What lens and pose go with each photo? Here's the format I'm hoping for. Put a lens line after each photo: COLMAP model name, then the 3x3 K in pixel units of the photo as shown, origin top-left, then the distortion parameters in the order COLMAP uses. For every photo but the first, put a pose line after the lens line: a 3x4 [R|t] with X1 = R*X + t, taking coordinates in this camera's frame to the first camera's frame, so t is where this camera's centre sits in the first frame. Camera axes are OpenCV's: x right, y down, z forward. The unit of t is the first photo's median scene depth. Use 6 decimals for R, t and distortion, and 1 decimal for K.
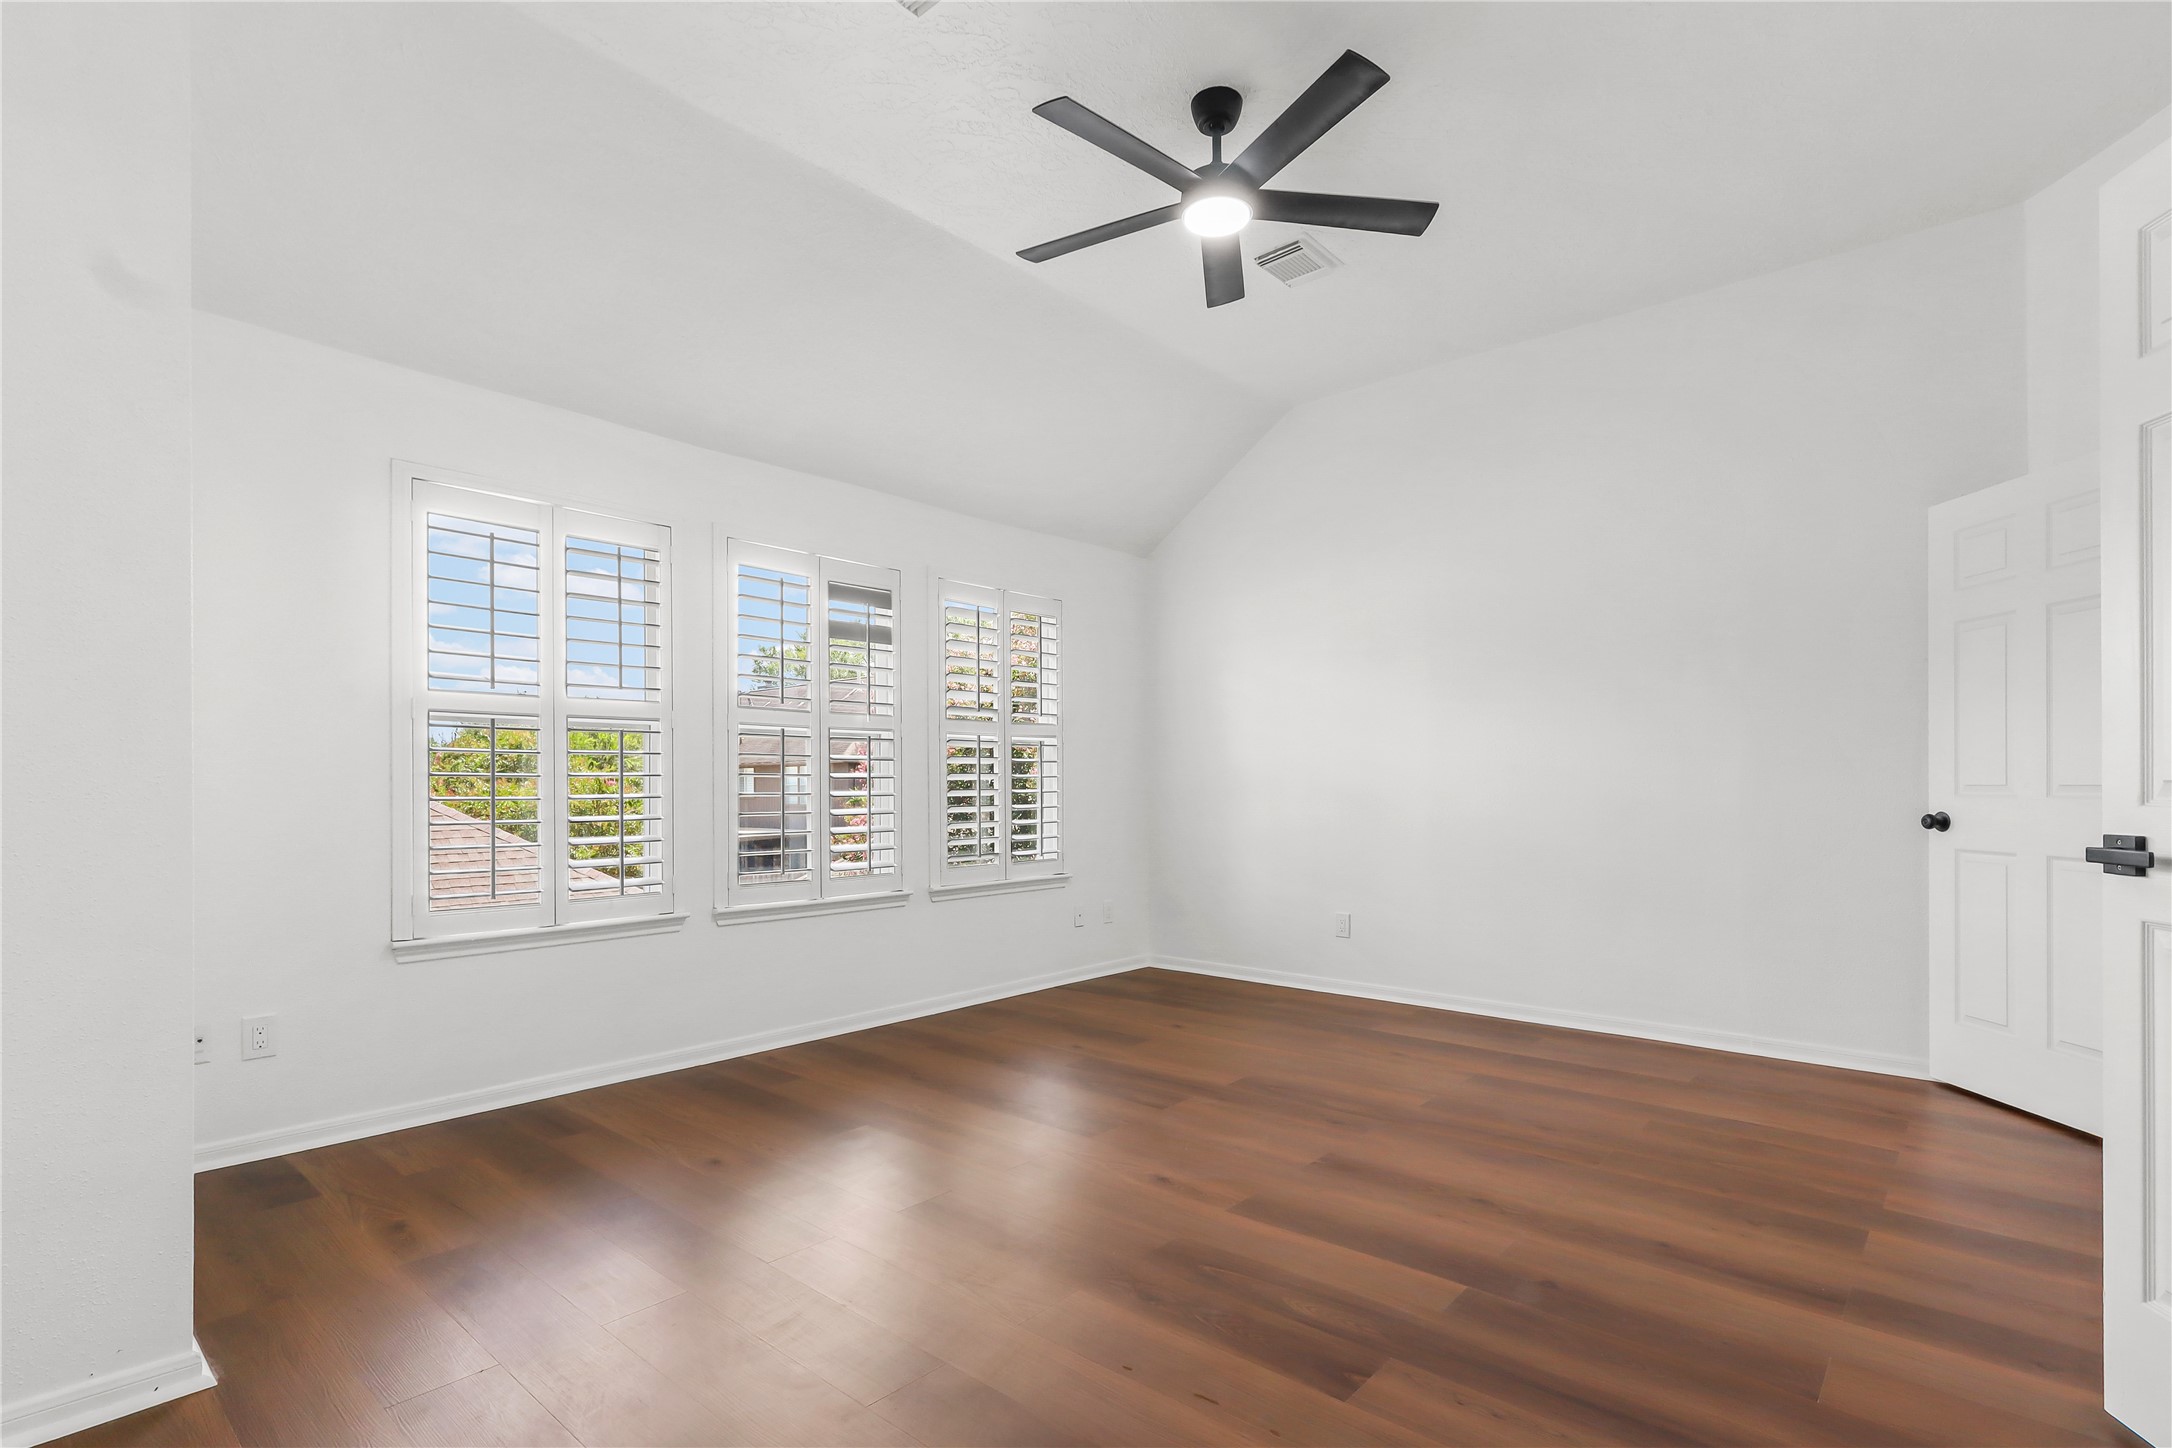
lens RADIAL K [[1106.5, 0, 1086.1], [0, 1106.5, 771.0], [0, 0, 1]] dist [0.001361, 0.000197]
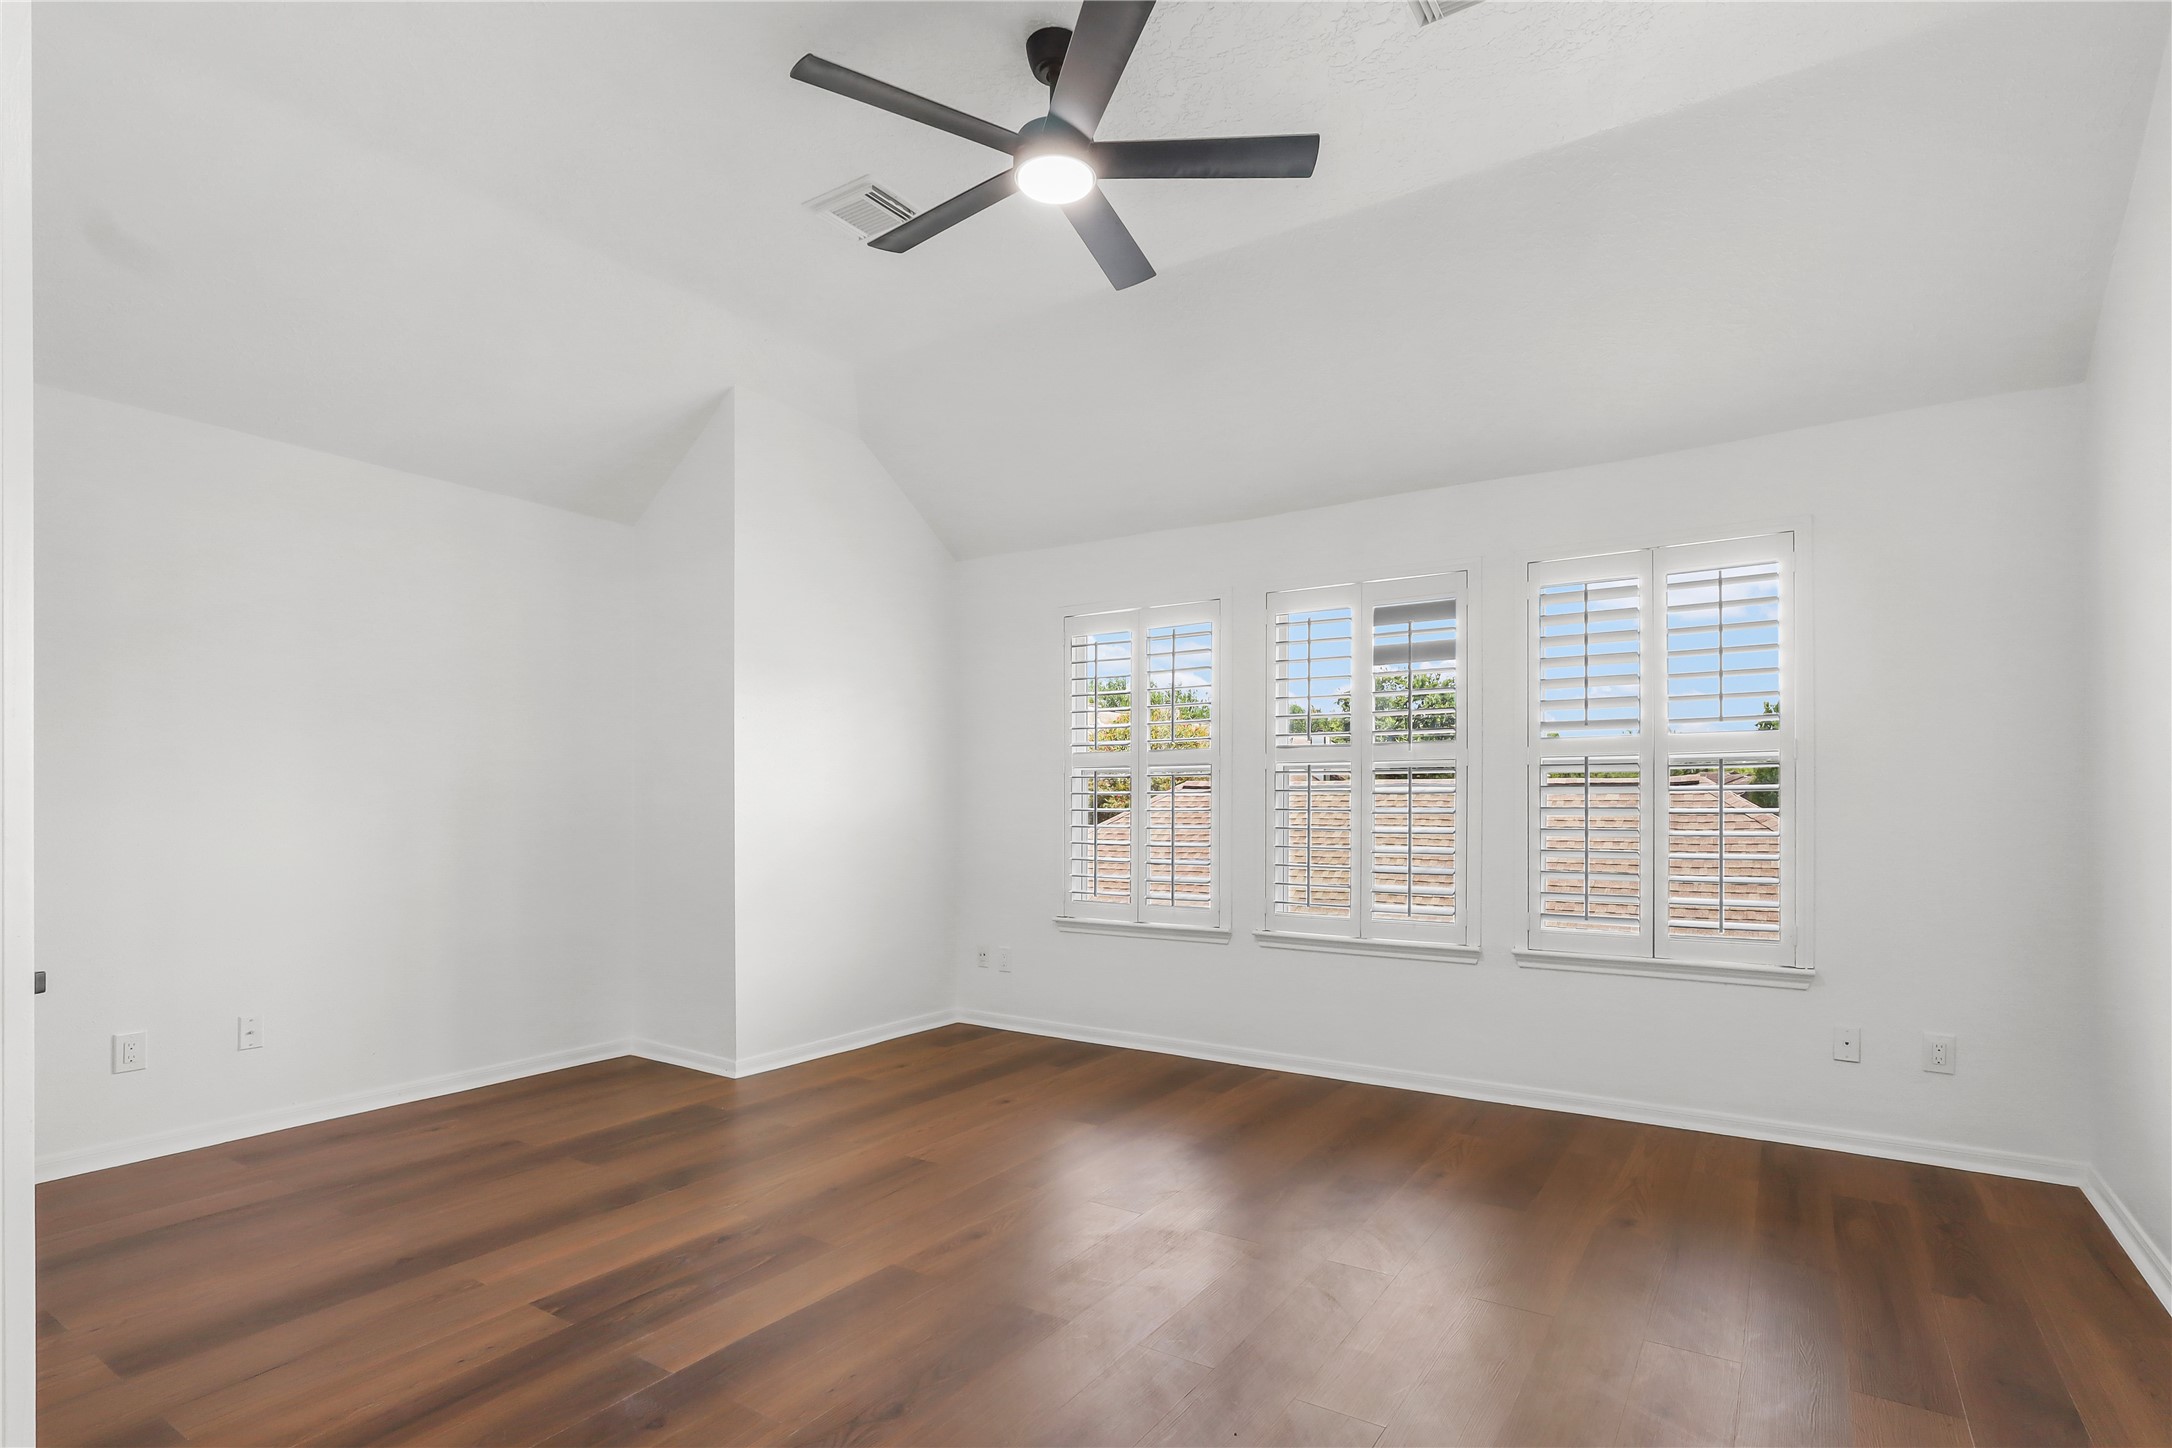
lens RADIAL K [[1069.6, 0, 1086.8], [0, 1069.6, 806.1], [0, 0, 1]] dist [-0.040647, -0.000009]
pose [[0.134915, -0.001351, -0.990856, 0.743880], [-0.004739, 0.999987, -0.002009, 0.003564], [0.990846, 0.004966, 0.134907, 0.730079]]
